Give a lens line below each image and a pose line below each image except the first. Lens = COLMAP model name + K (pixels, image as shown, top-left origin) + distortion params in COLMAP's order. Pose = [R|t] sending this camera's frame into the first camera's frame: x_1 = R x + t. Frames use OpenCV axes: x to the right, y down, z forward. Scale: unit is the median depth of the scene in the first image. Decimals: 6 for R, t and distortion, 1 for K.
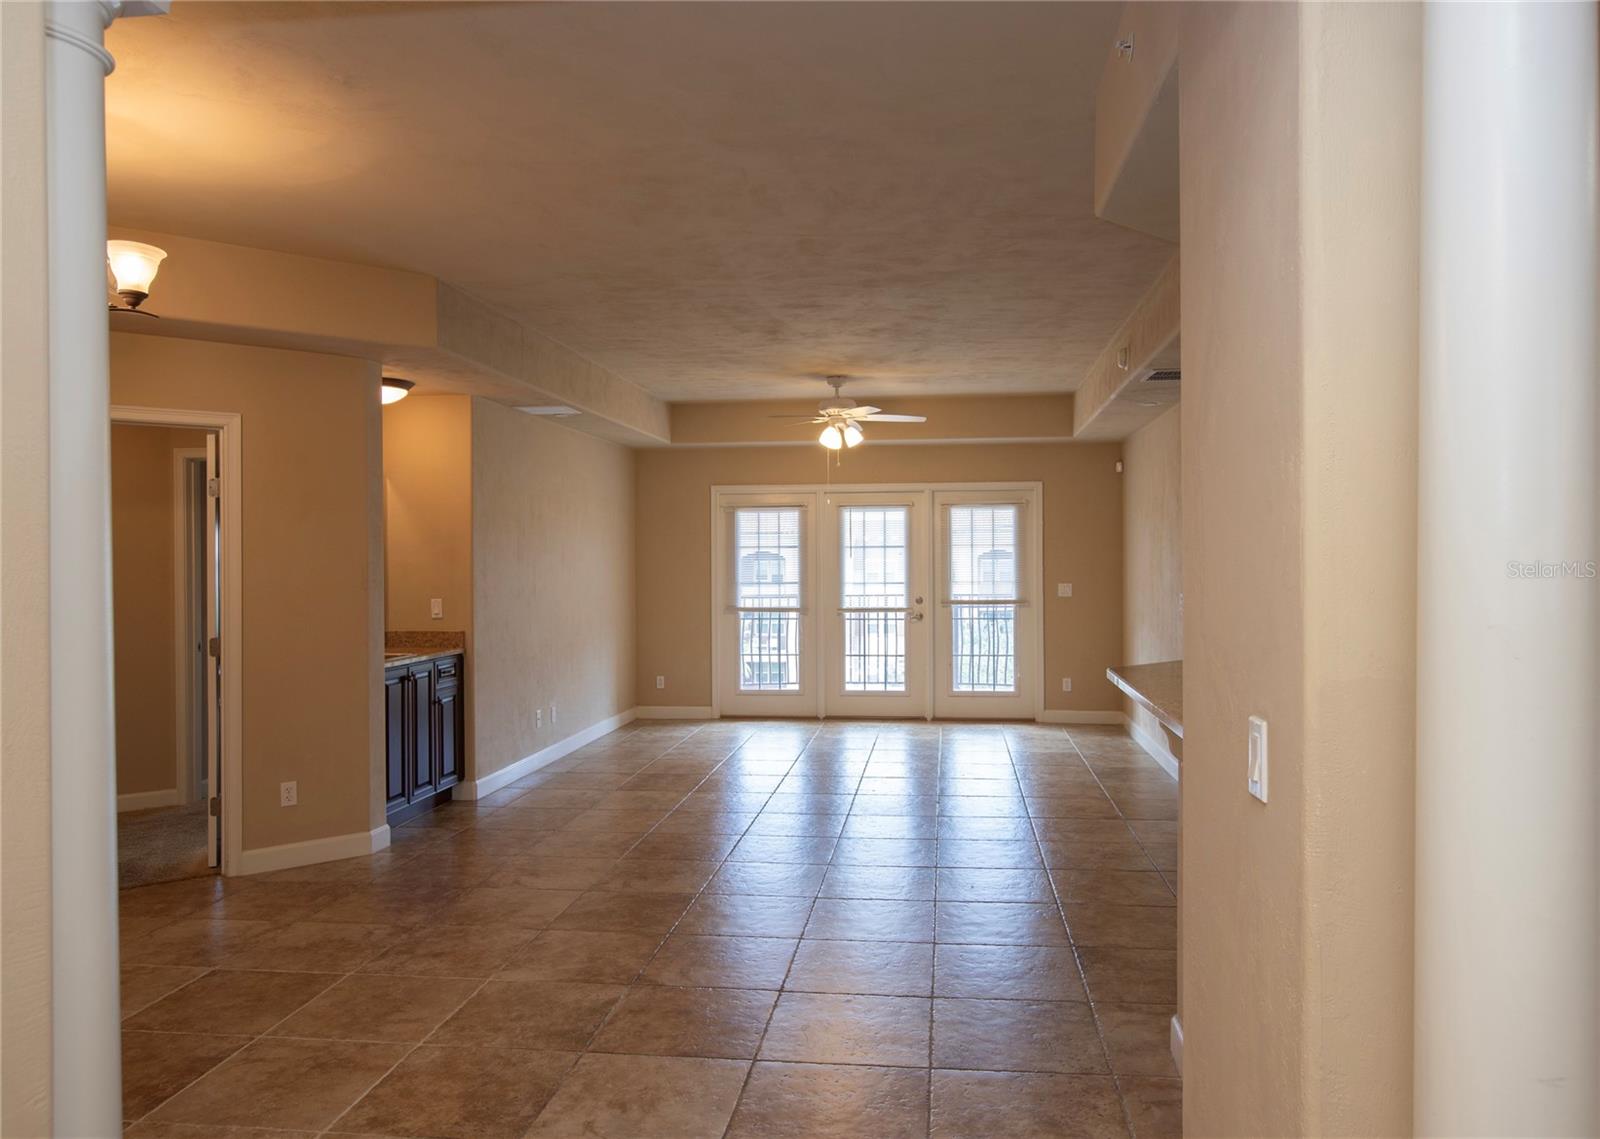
lens RADIAL K [[1120.3, 0, 800.0], [0, 1120.3, 569.5], [0, 0, 1]] dist [0.001858, 0.000047]
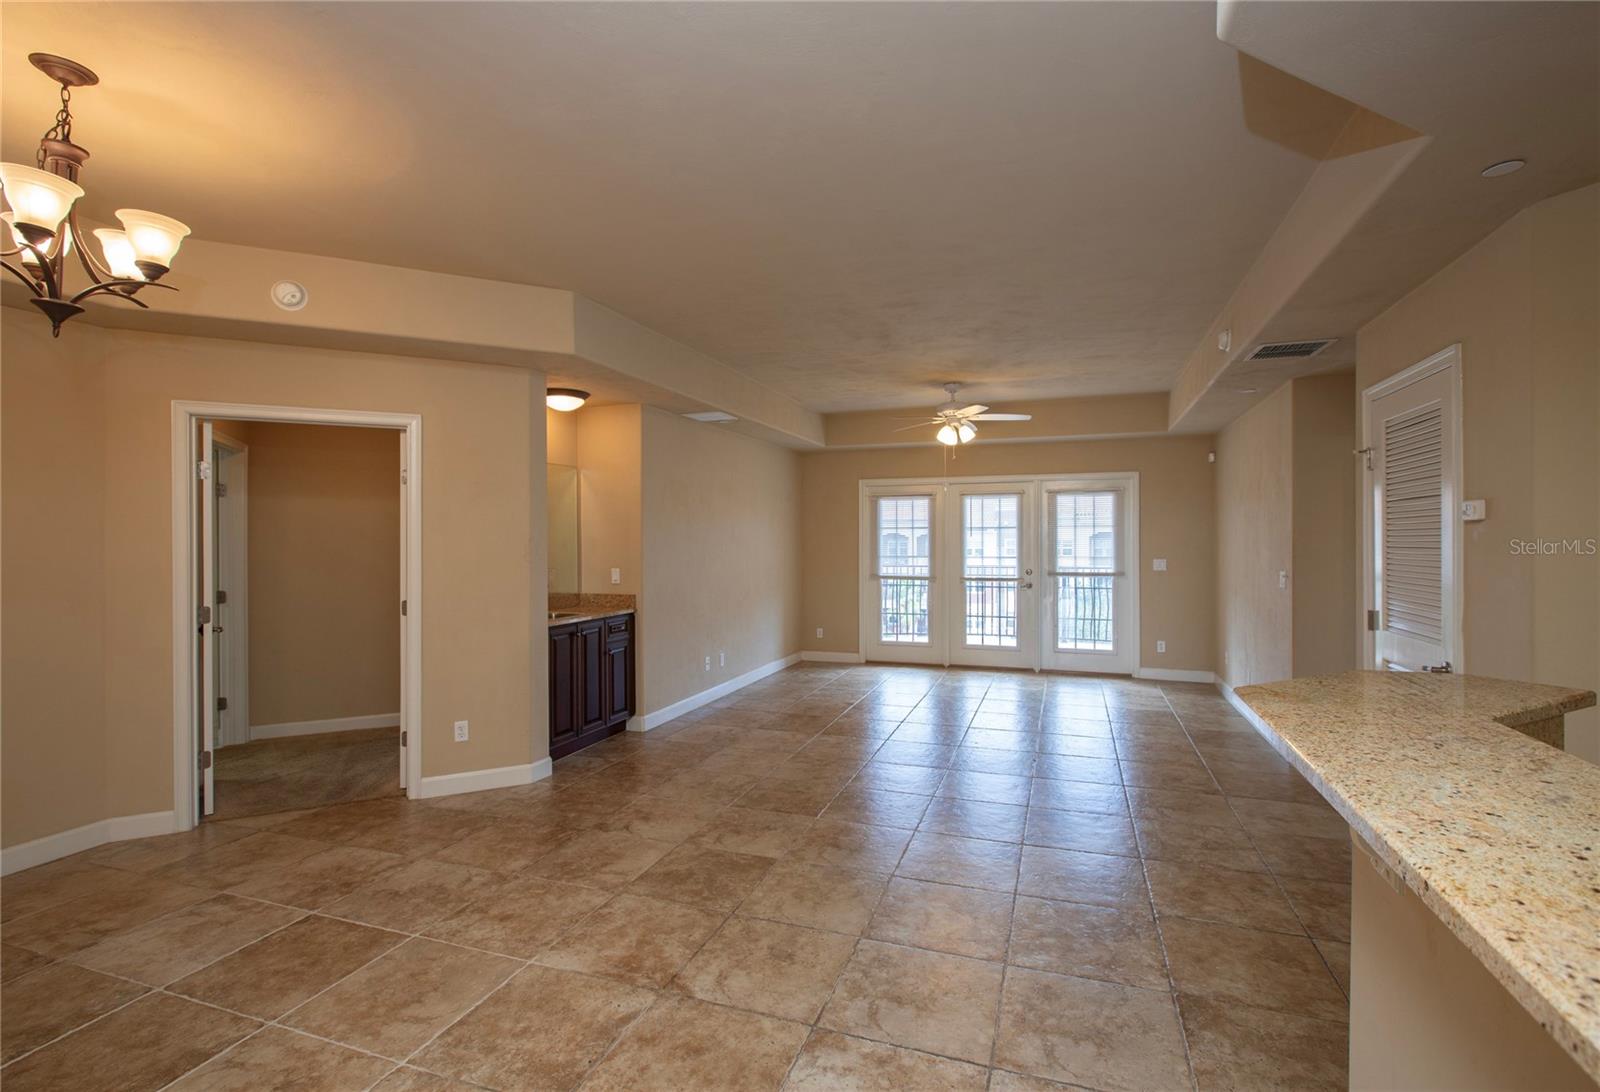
lens RADIAL K [[737.4, 0, 797.4], [0, 737.4, 543.2], [0, 0, 1]] dist [-0.000664, 0.000234]
pose [[0.975424, 0.003659, -0.220307, 0.045317], [-0.004183, 0.999989, -0.001912, -0.000975], [0.220298, 0.002787, 0.975429, 0.203426]]
